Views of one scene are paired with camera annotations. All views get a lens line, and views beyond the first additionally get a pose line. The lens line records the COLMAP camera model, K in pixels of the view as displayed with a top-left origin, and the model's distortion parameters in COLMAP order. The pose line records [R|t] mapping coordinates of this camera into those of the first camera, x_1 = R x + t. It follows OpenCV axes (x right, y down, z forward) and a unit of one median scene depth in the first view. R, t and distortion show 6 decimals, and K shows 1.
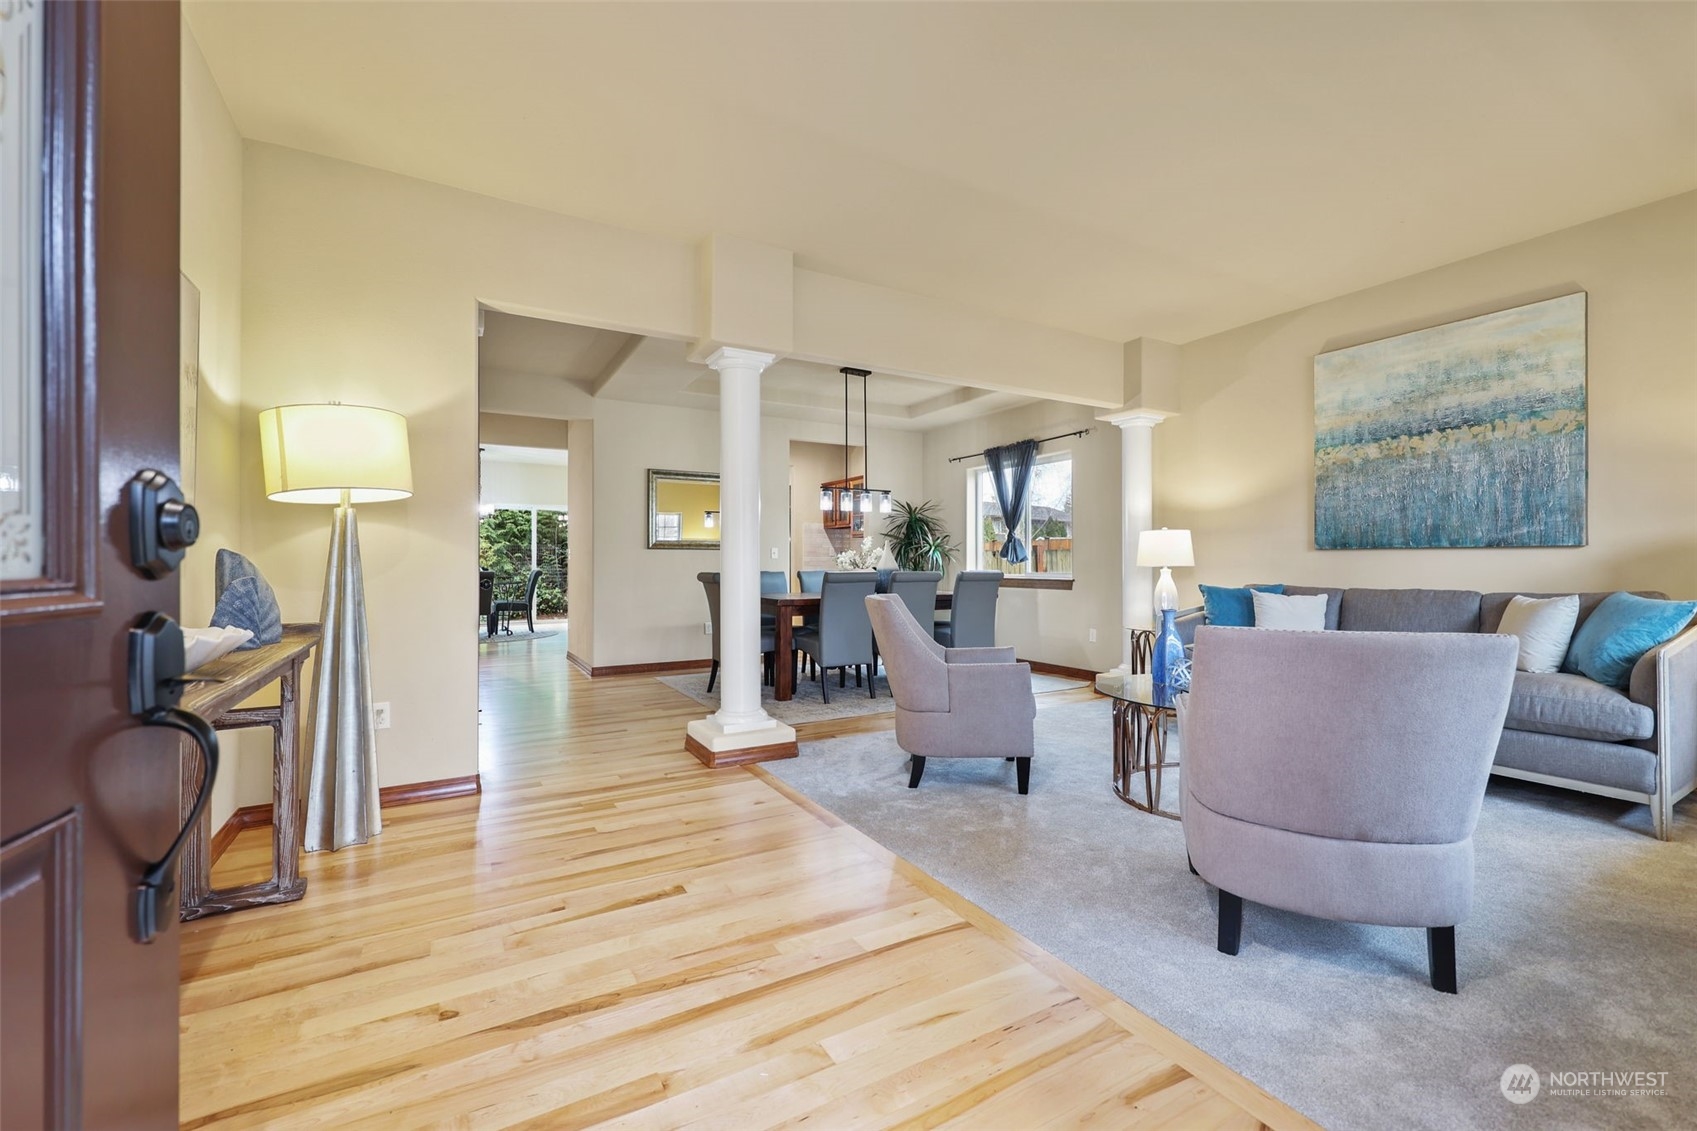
lens RADIAL K [[681.2, 0, 842.2], [0, 681.2, 561.6], [0, 0, 1]] dist [-0.001926, -0.000330]
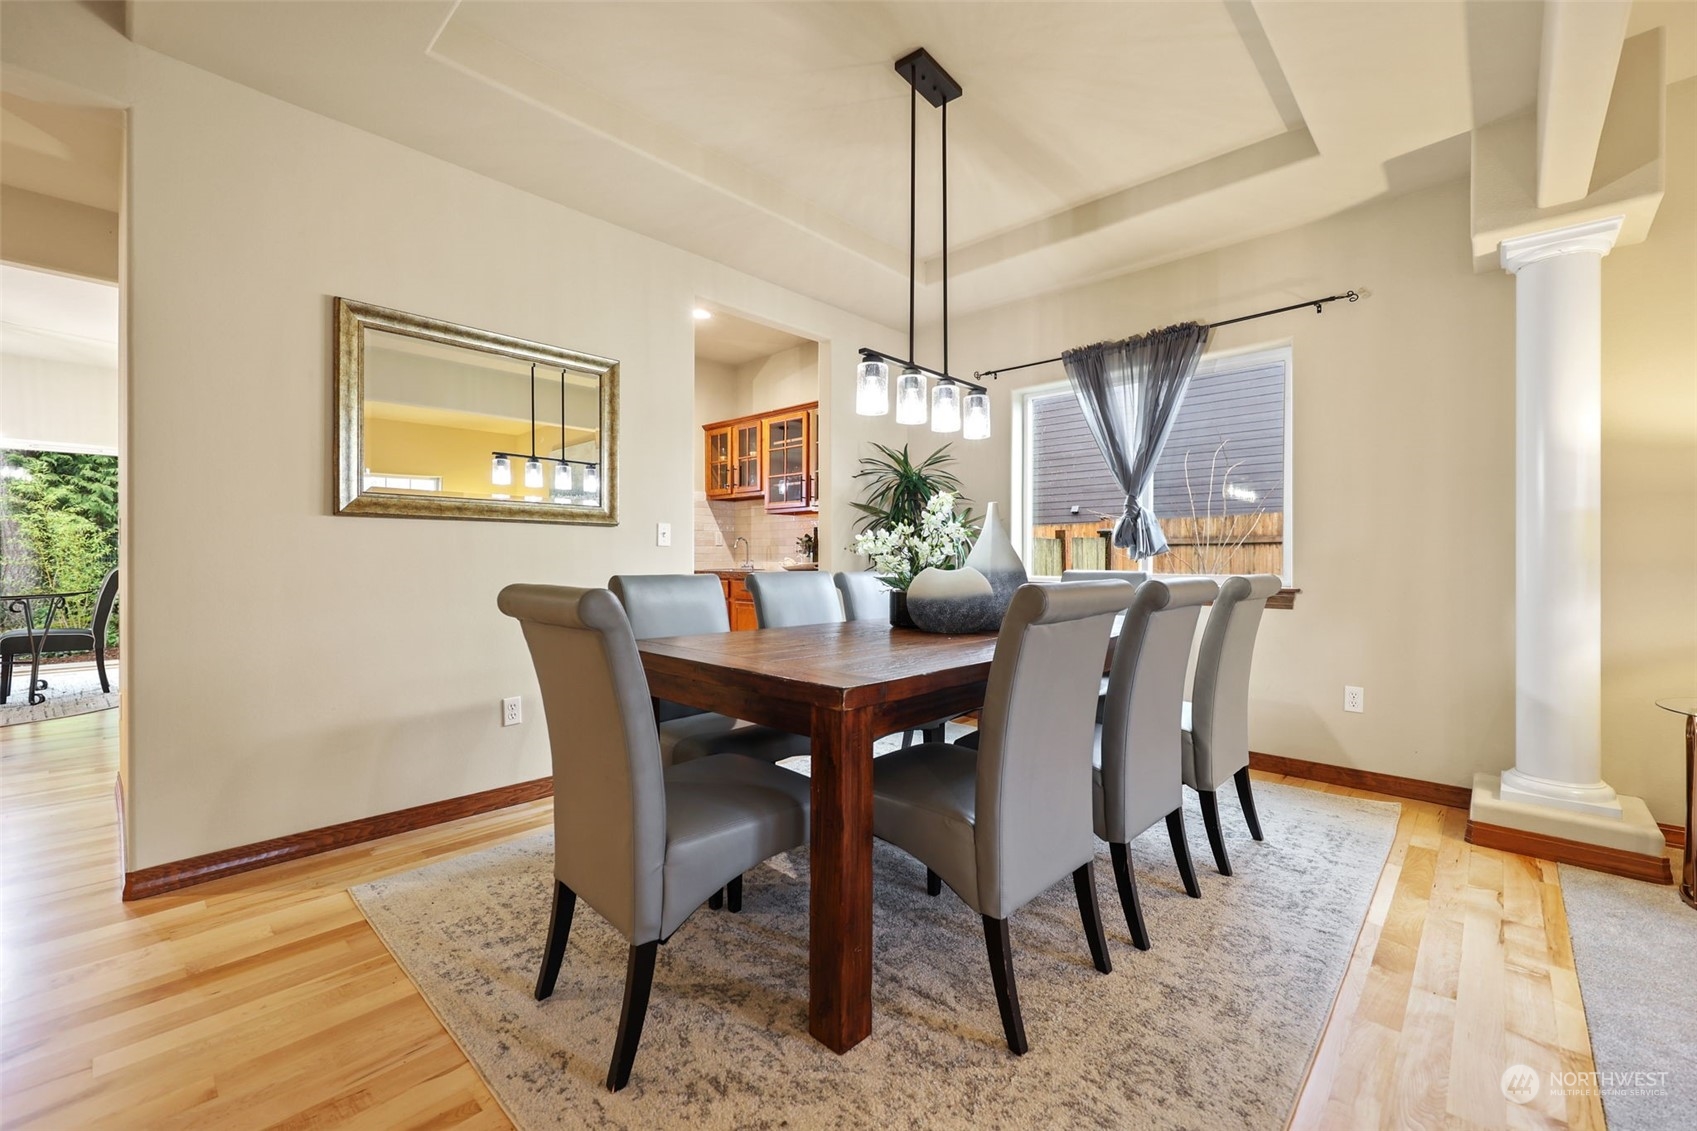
lens RADIAL K [[681.2, 0, 857.1], [0, 681.2, 566.4], [0, 0, 1]] dist [-0.001926, -0.000330]
pose [[0.951417, 0.001083, 0.307903, -0.140627], [-0.004914, 0.999920, 0.011665, 0.005053], [-0.307865, -0.012611, 0.951346, 0.613821]]
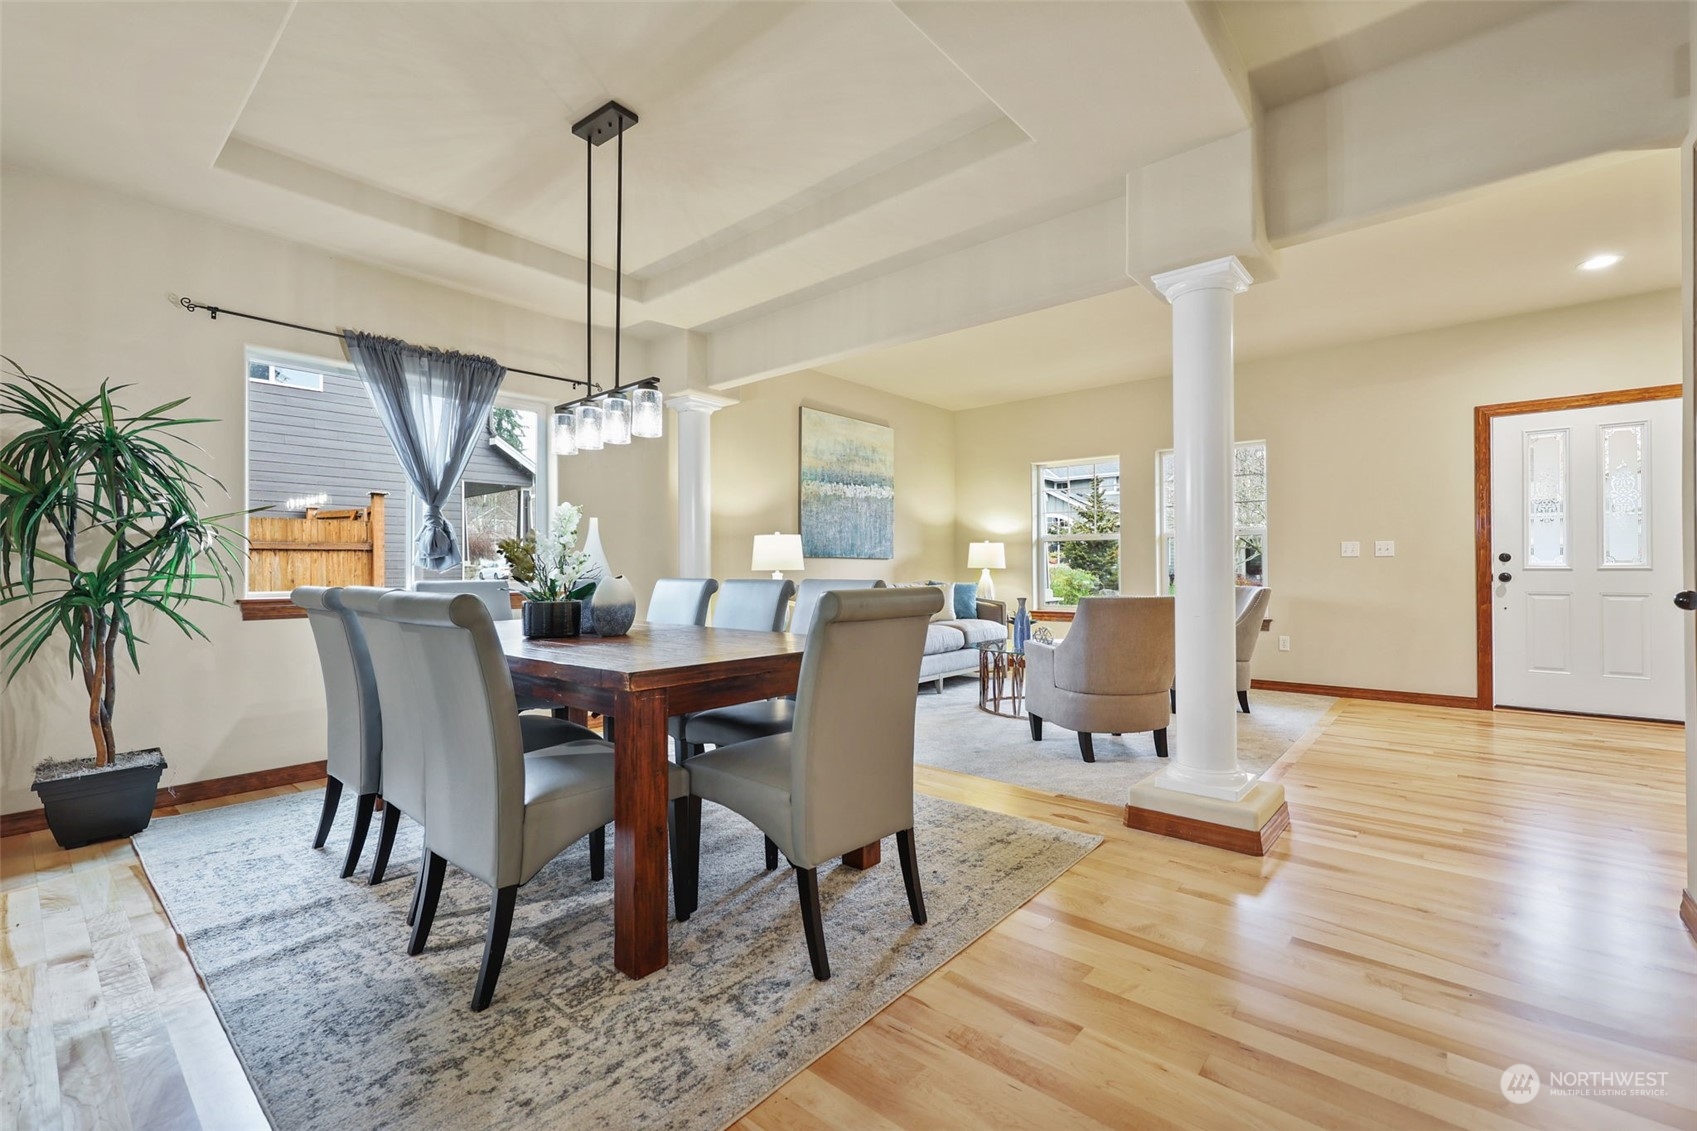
lens RADIAL K [[745.4, 0, 849.0], [0, 745.4, 565.0], [0, 0, 1]] dist [-0.001549, -0.000556]
pose [[-0.339987, 0.017485, 0.940268, -0.464691], [0.008672, 0.999843, -0.015457, 0.013396], [-0.940390, 0.002899, -0.340085, 0.992289]]
